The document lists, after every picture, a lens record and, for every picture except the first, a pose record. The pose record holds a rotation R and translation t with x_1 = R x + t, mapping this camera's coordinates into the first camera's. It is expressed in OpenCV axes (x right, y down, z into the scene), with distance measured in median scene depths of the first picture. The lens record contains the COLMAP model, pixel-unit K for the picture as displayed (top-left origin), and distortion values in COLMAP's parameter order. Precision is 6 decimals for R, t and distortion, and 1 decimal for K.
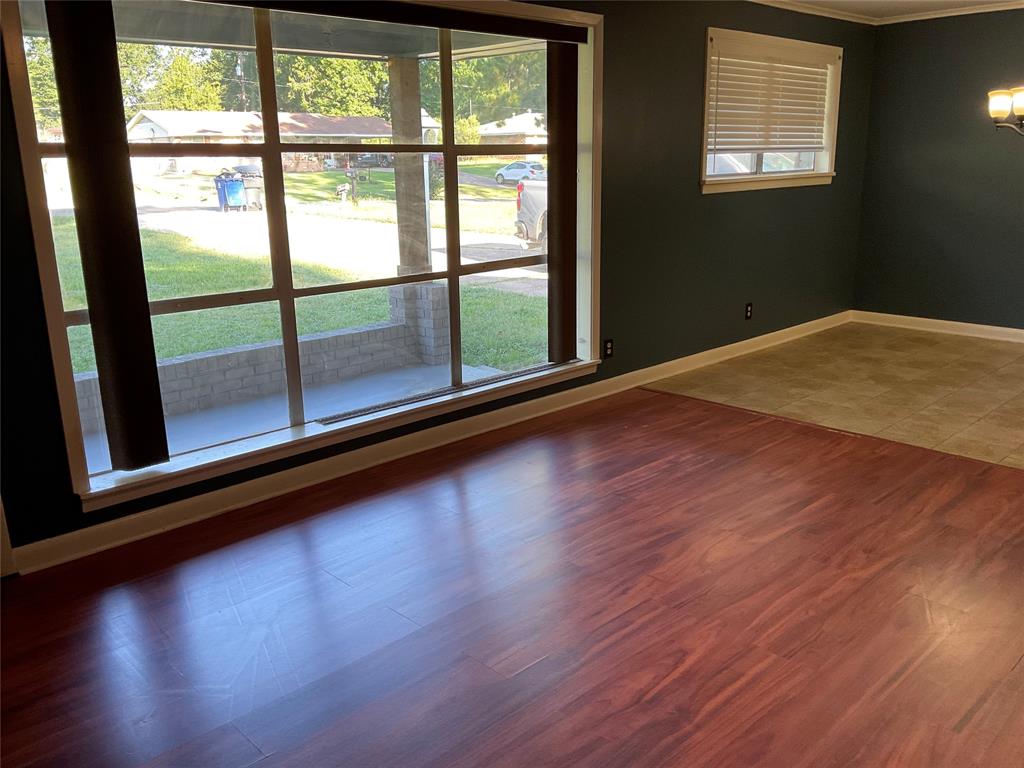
lens RADIAL K [[851.0, 0, 512.0], [0, 851.0, 384.0], [0, 0, 1]] dist [0.105460, -0.191995]
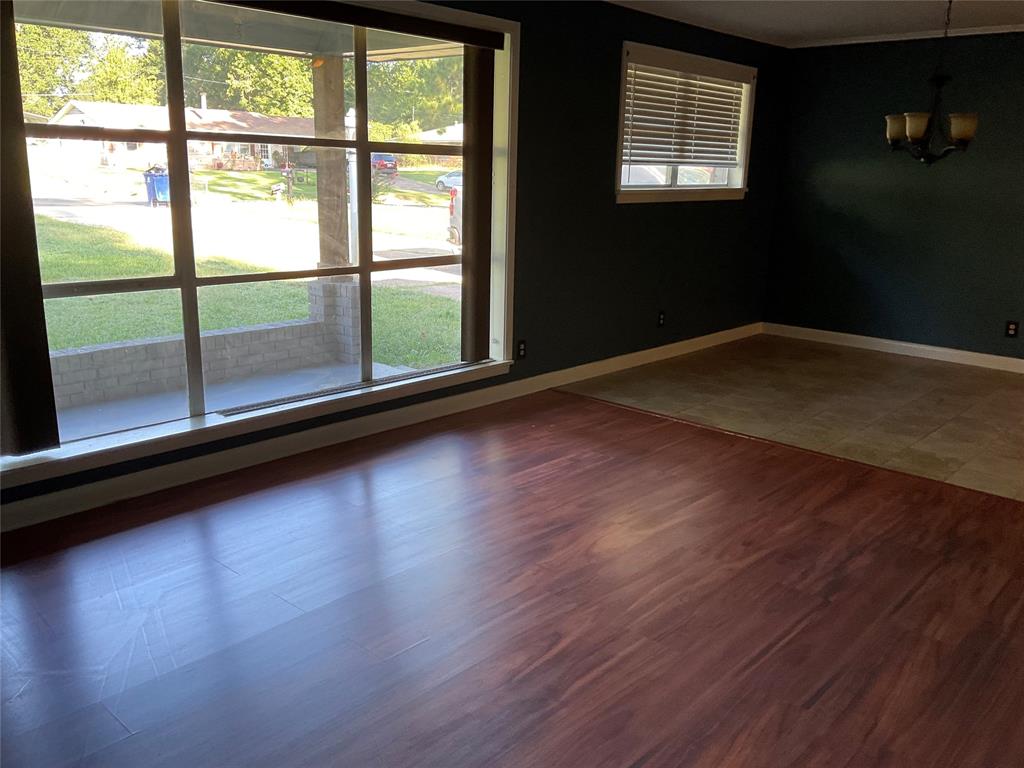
lens RADIAL K [[849.2, 0, 509.8], [0, 849.2, 386.0], [0, 0, 1]] dist [0.110342, -0.192716]
pose [[0.997314, 0.023227, 0.069469, 0.034277], [-0.022695, 0.999707, -0.008443, 0.012129], [-0.069645, 0.006844, 0.997548, -0.015152]]
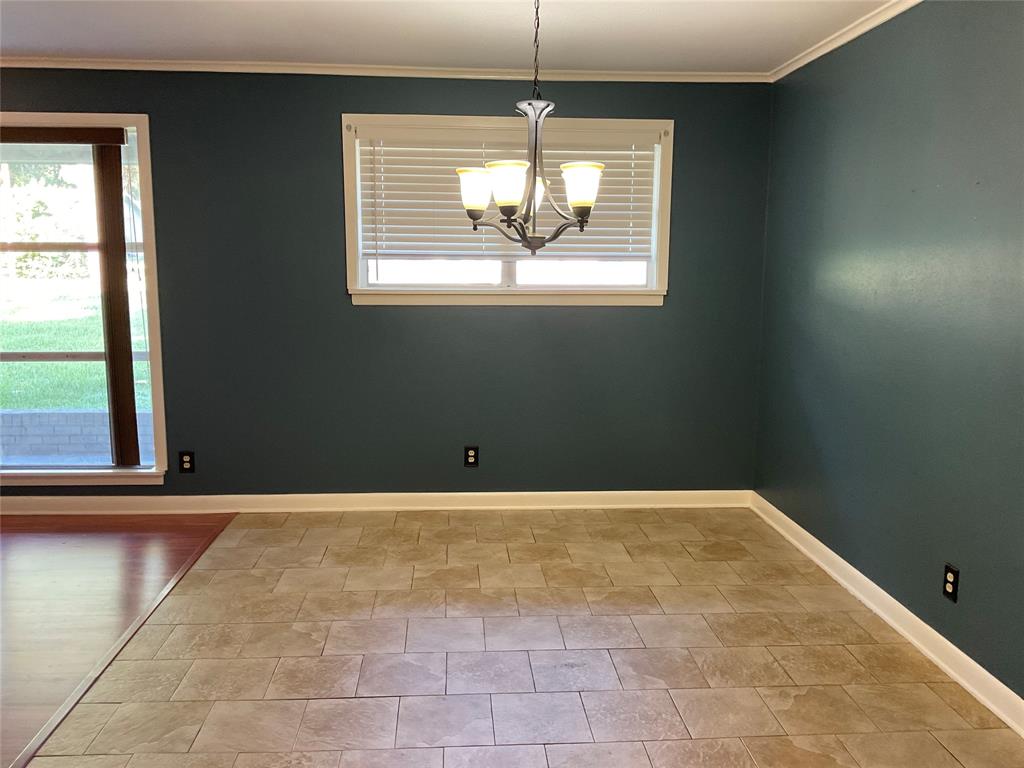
lens RADIAL K [[849.2, 0, 509.8], [0, 849.2, 386.0], [0, 0, 1]] dist [0.110342, -0.192716]
pose [[0.759003, 0.118549, -0.640204, 1.107493], [-0.185428, 0.981923, -0.038010, -0.174950], [0.624124, 0.147561, 0.767264, 0.582365]]
